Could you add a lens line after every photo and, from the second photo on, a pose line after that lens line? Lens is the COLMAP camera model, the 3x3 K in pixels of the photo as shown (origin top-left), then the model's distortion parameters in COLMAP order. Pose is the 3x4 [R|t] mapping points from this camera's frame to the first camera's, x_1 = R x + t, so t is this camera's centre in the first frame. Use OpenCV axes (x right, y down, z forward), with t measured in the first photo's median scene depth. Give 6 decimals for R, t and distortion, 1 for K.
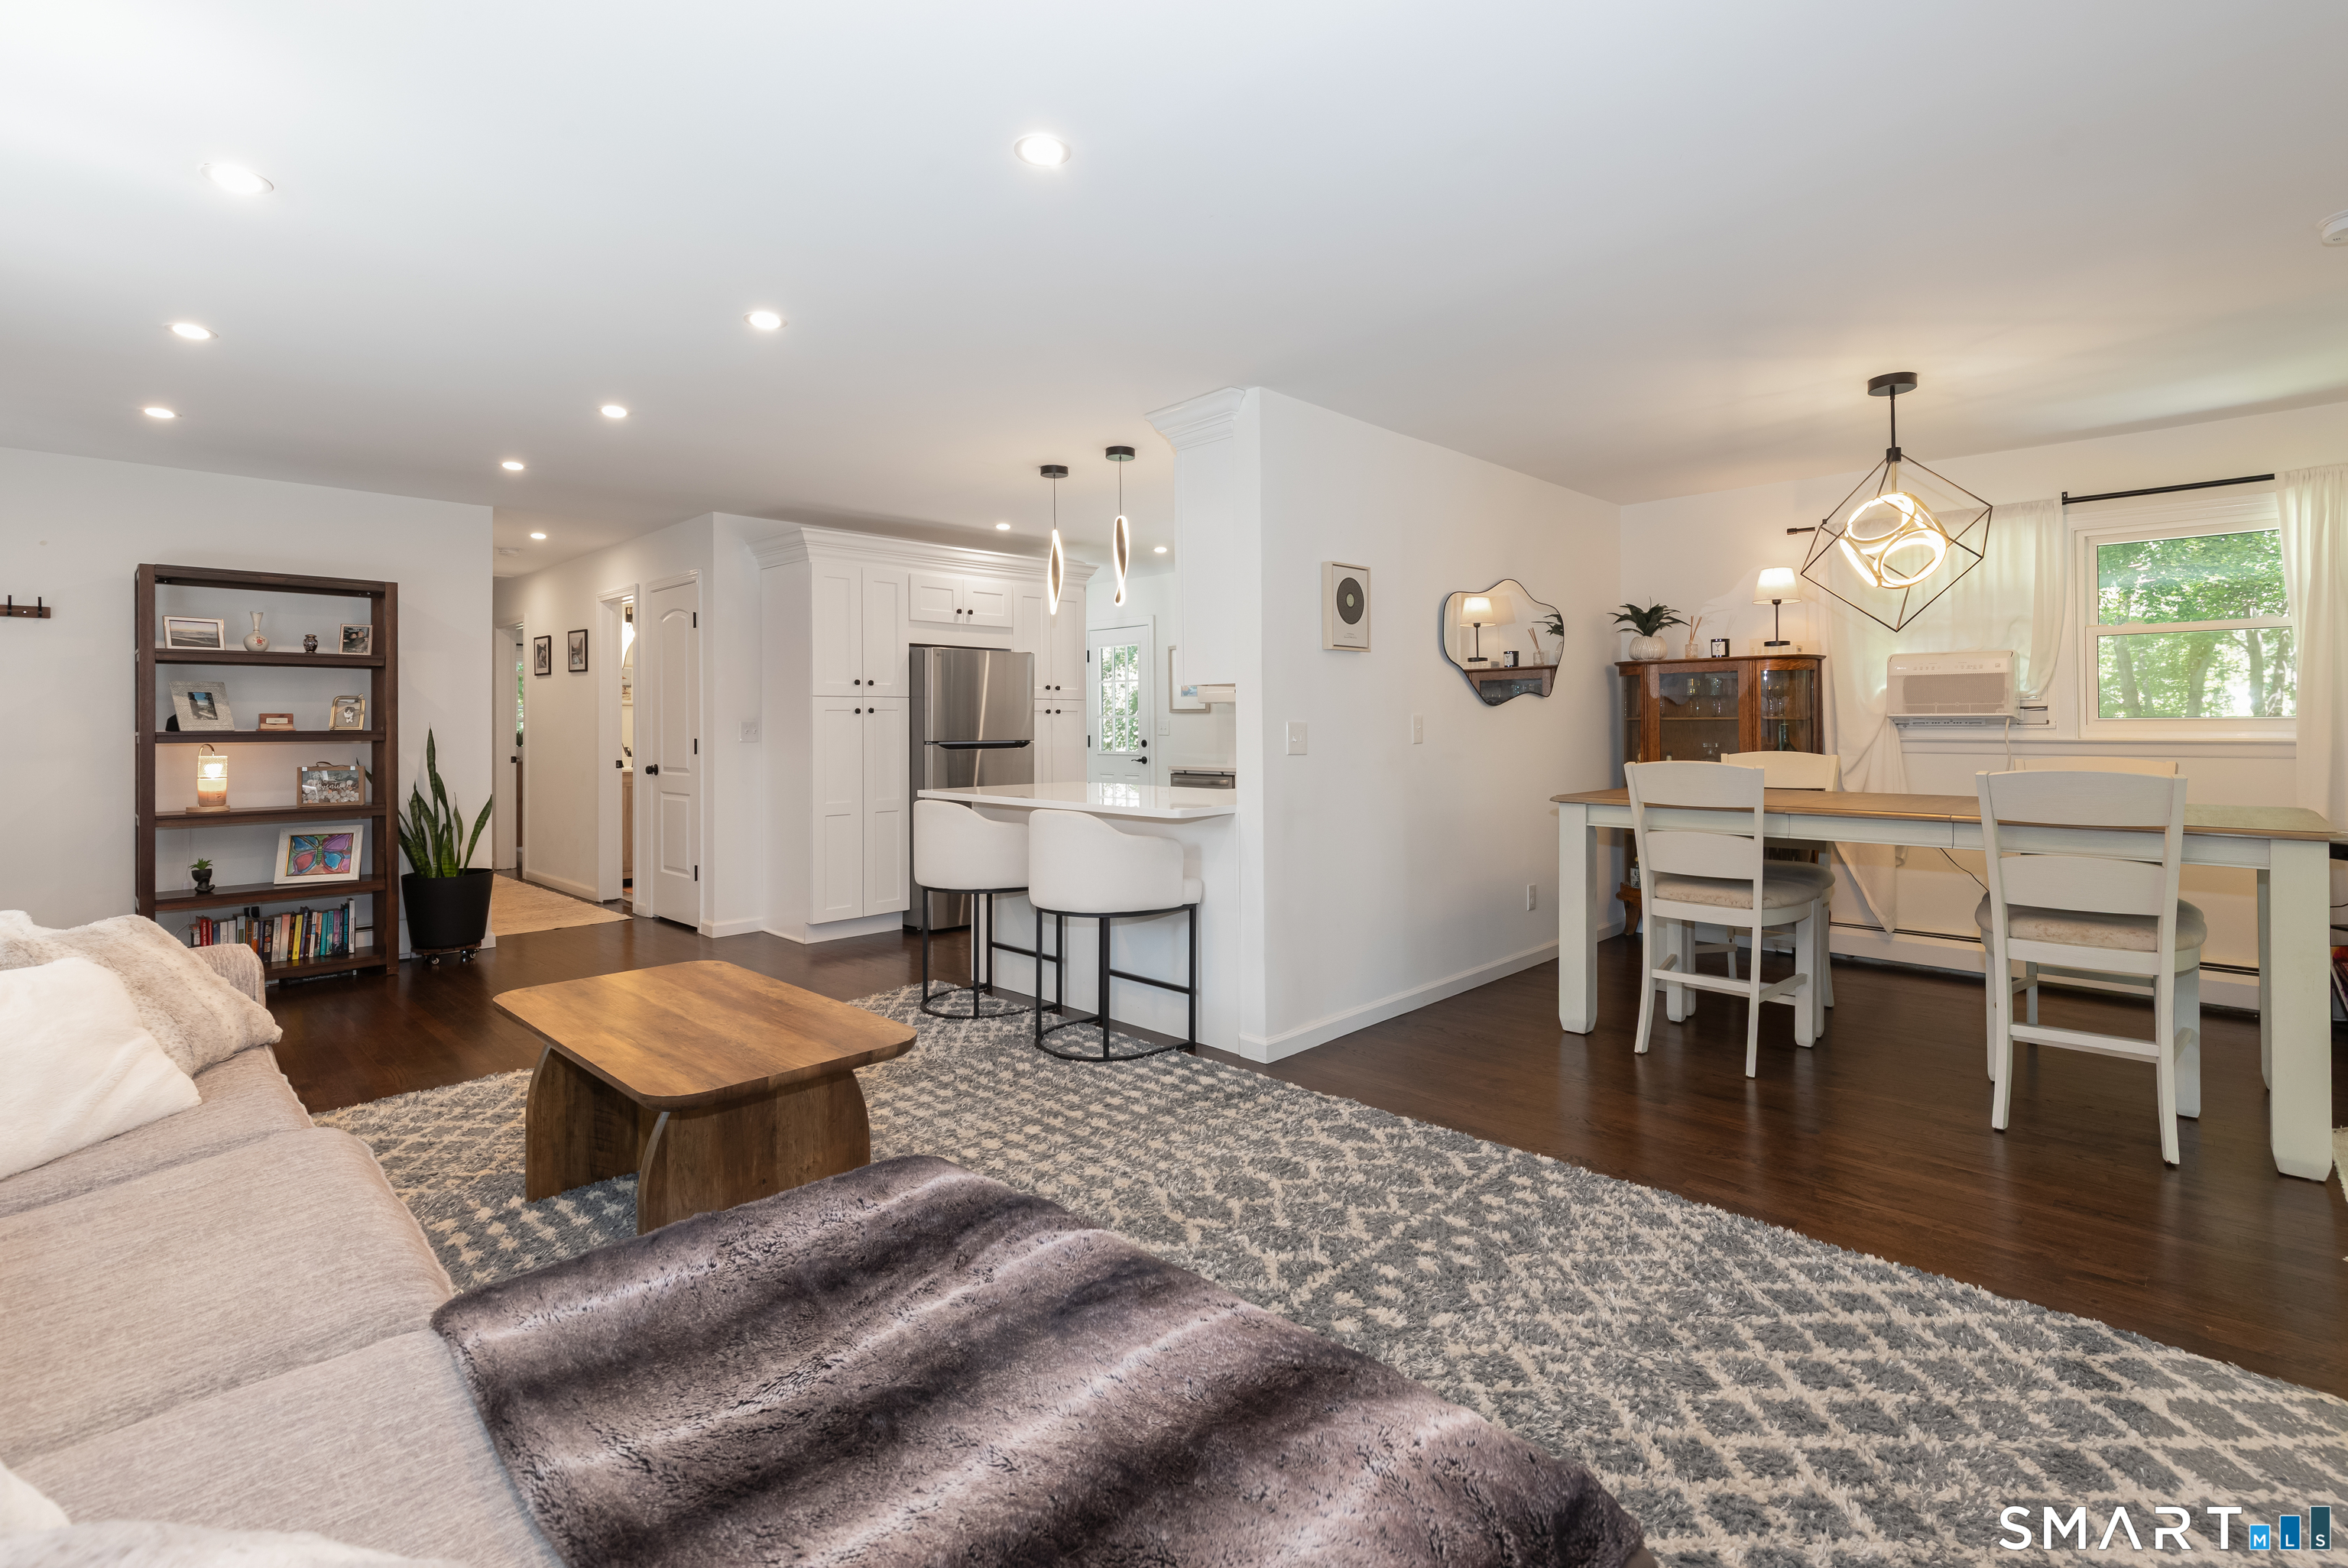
lens RADIAL K [[1094.4, 0, 1202.3], [0, 1094.4, 714.7], [0, 0, 1]] dist [0.004864, 0.000247]
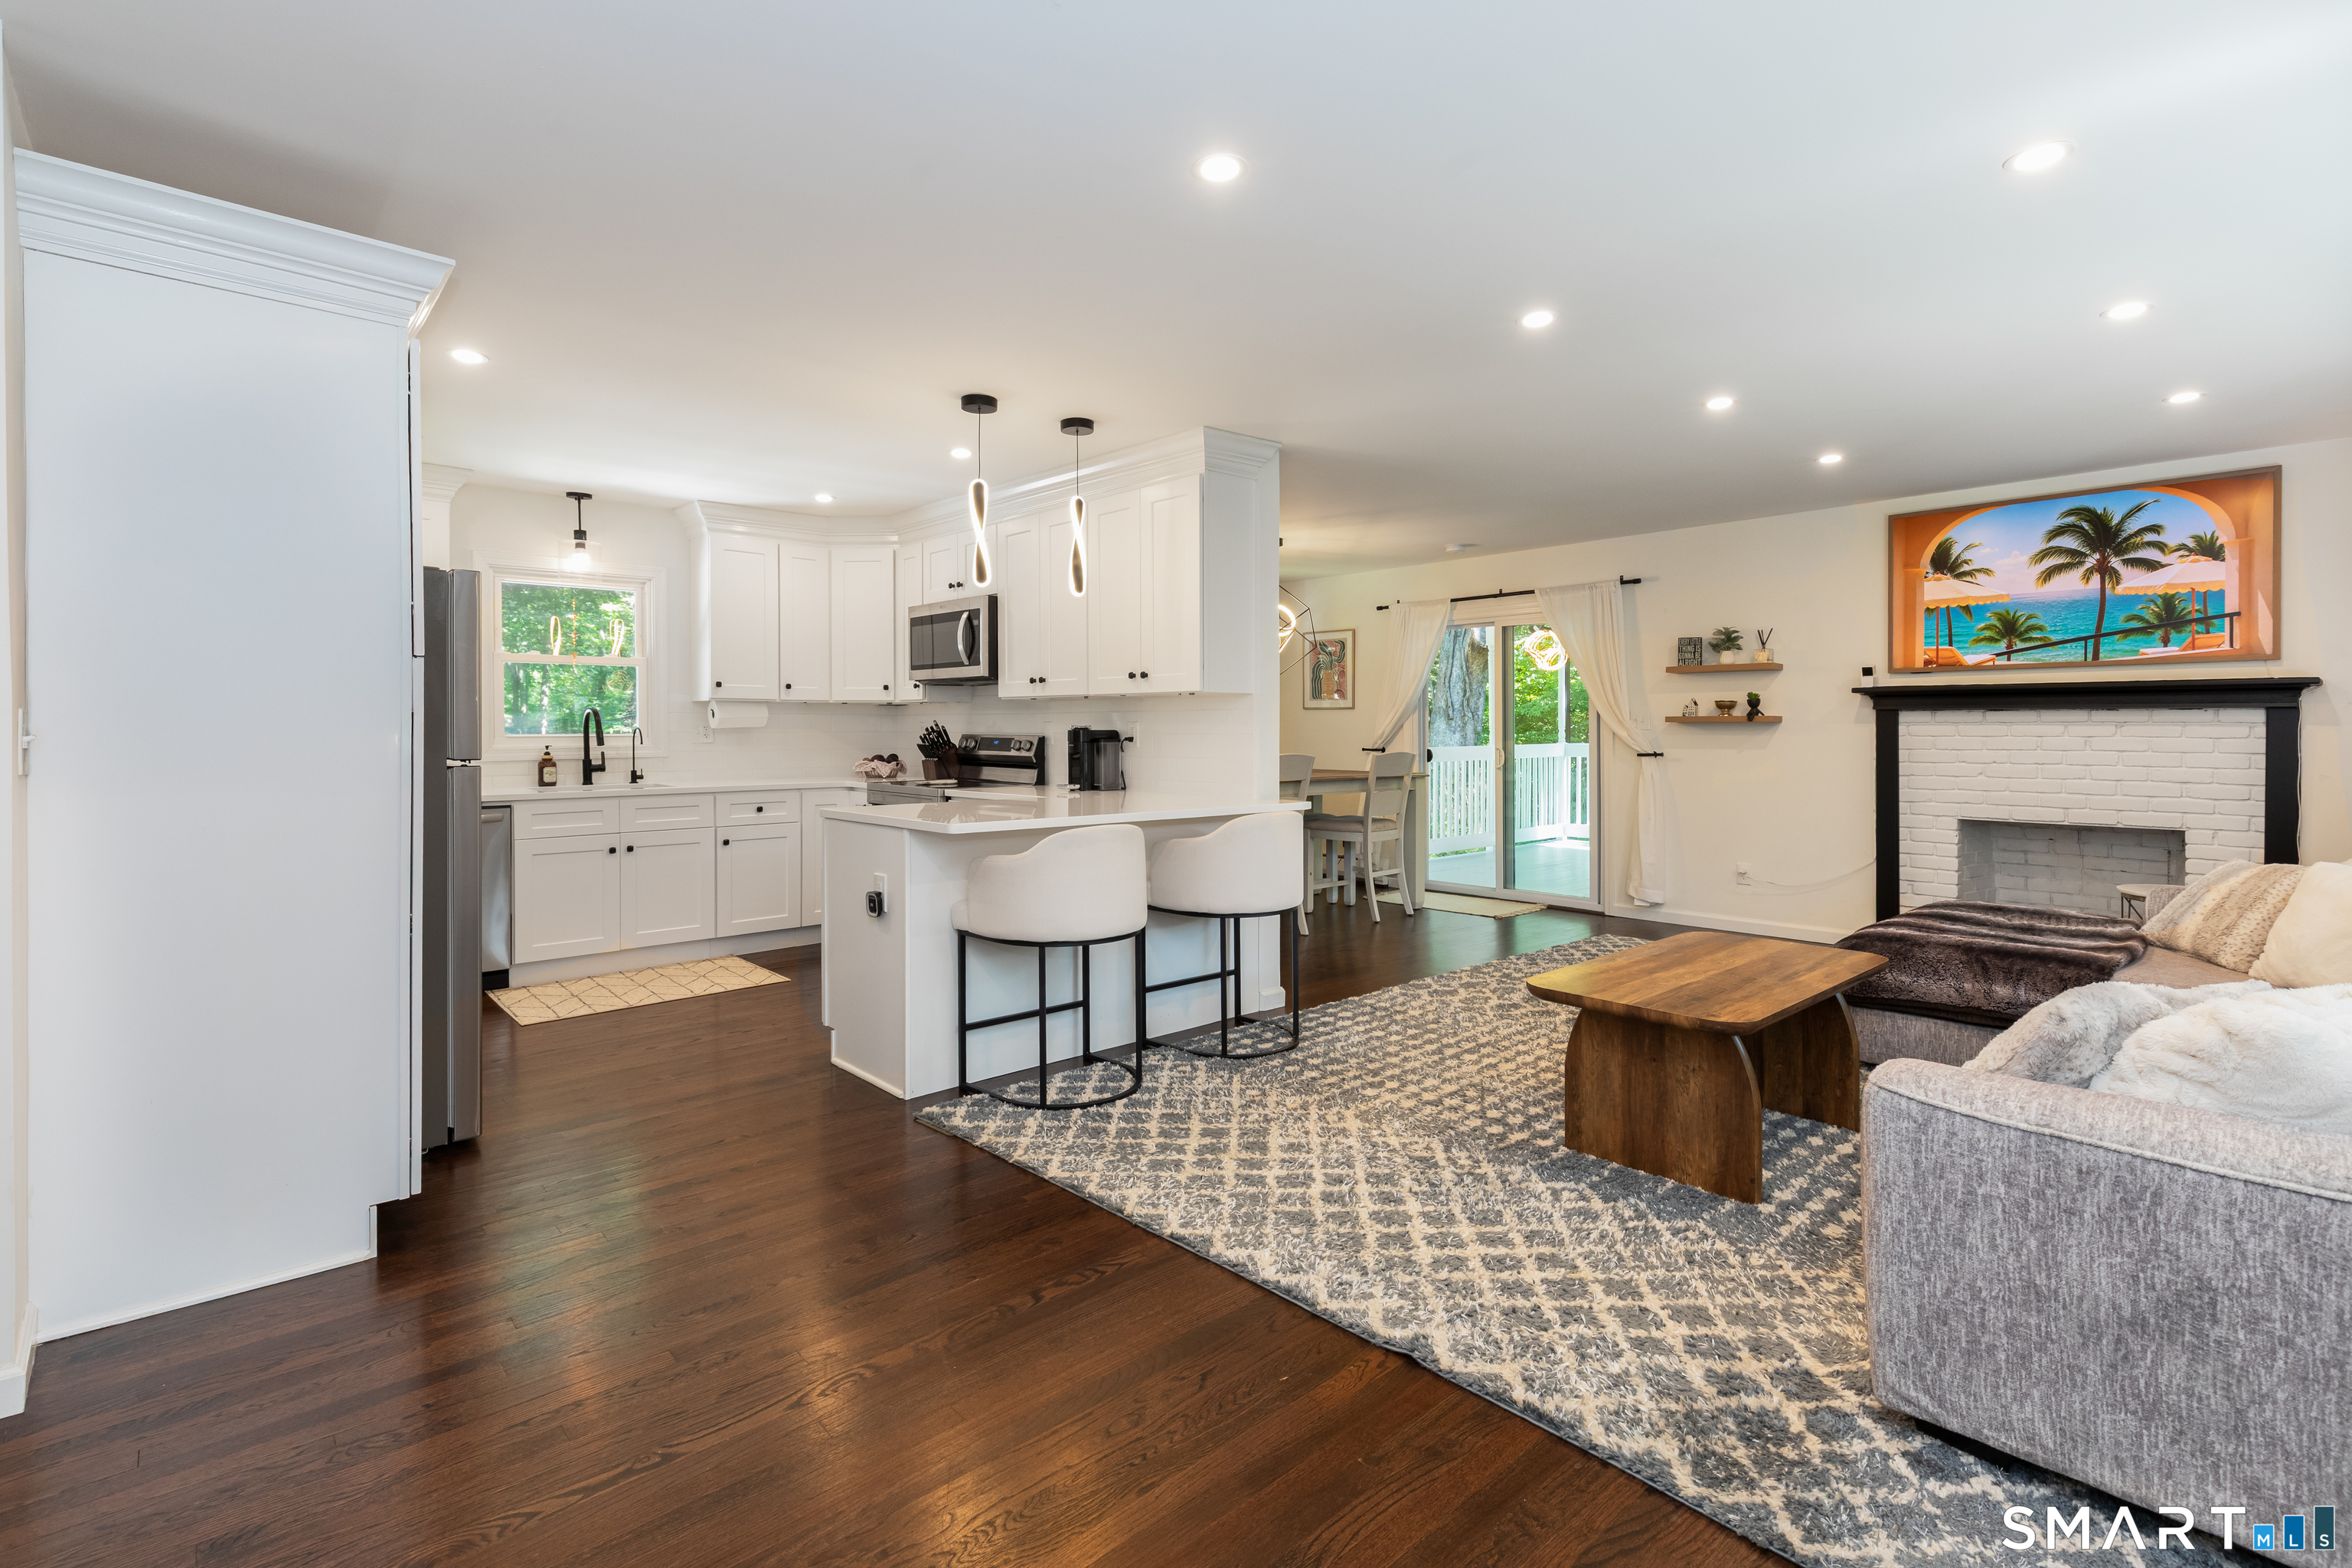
lens RADIAL K [[1087.7, 0, 1171.2], [0, 1087.7, 733.9], [0, 0, 1]] dist [-0.000939, -0.000204]
pose [[0.081002, 0.002239, 0.996711, -0.957737], [-0.008668, 0.999961, -0.001542, 0.014708], [-0.996676, -0.008515, 0.081018, 0.849573]]
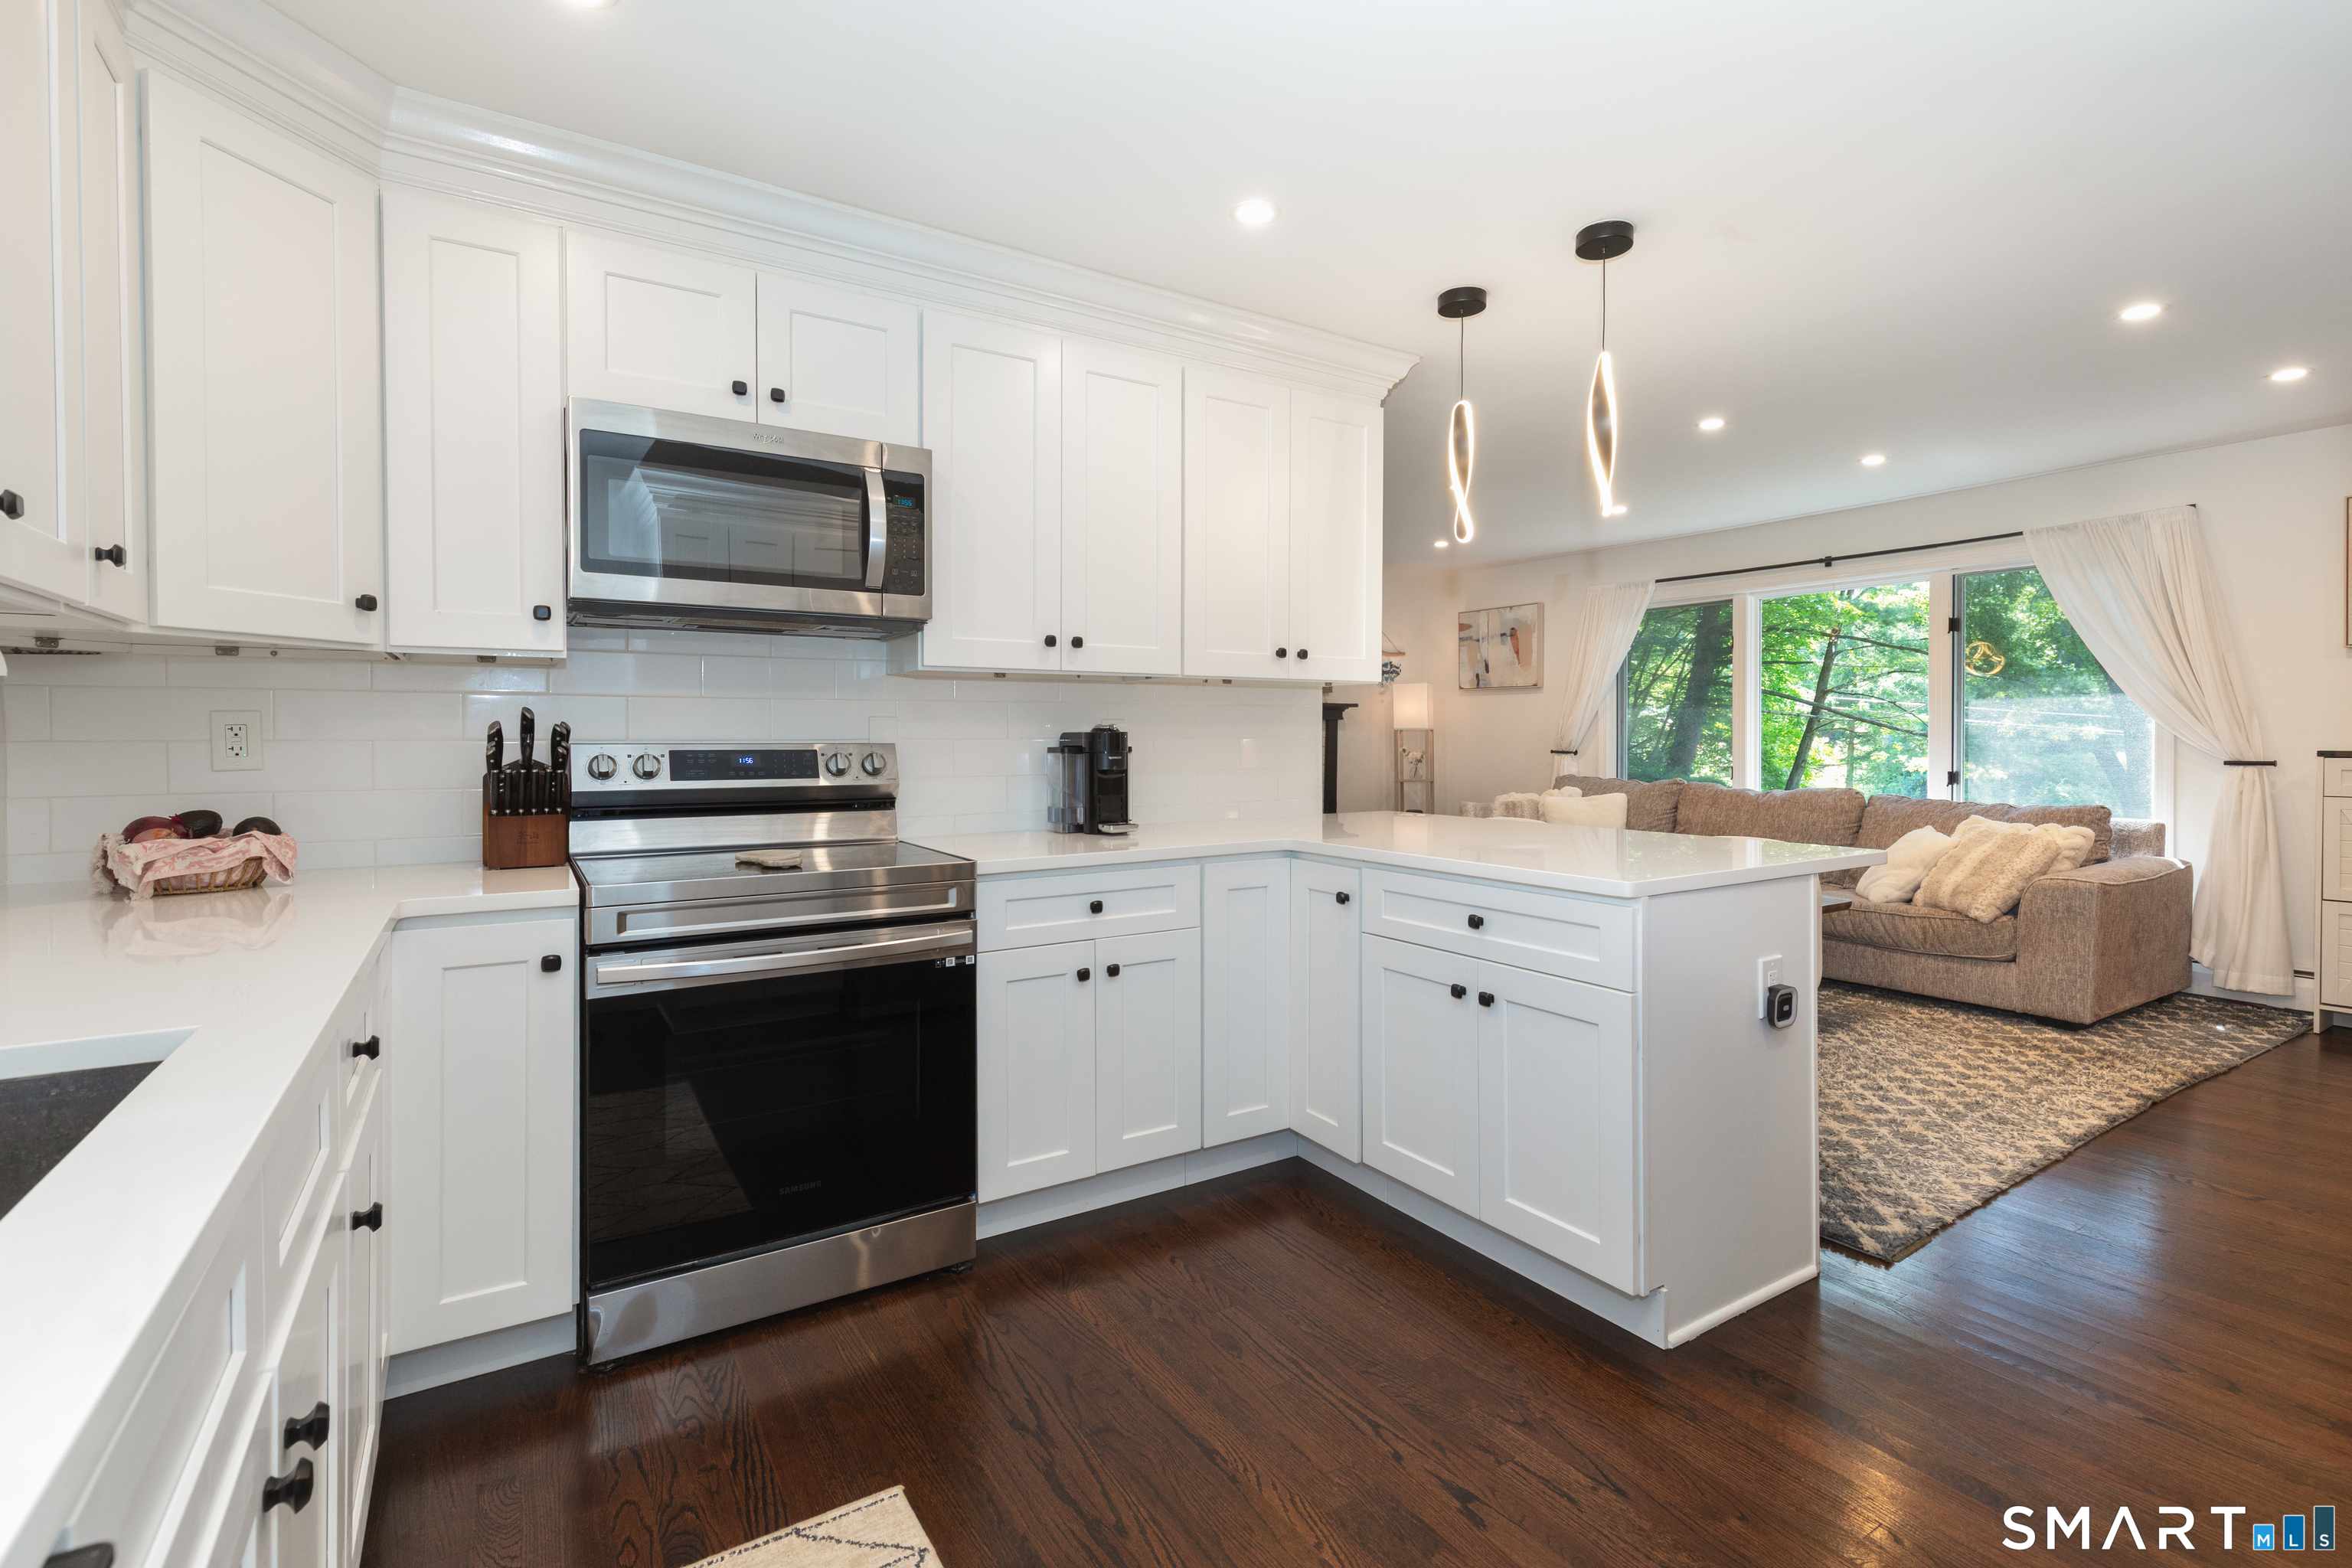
lens RADIAL K [[1070.4, 0, 1172.7], [0, 1070.4, 748.1], [0, 0, 1]] dist [0.002855, 0.000358]
pose [[-0.965703, 0.005862, 0.259583, -0.065353], [0.006938, 0.999971, 0.003230, 0.017913], [-0.259556, 0.004921, -0.965716, 1.654953]]
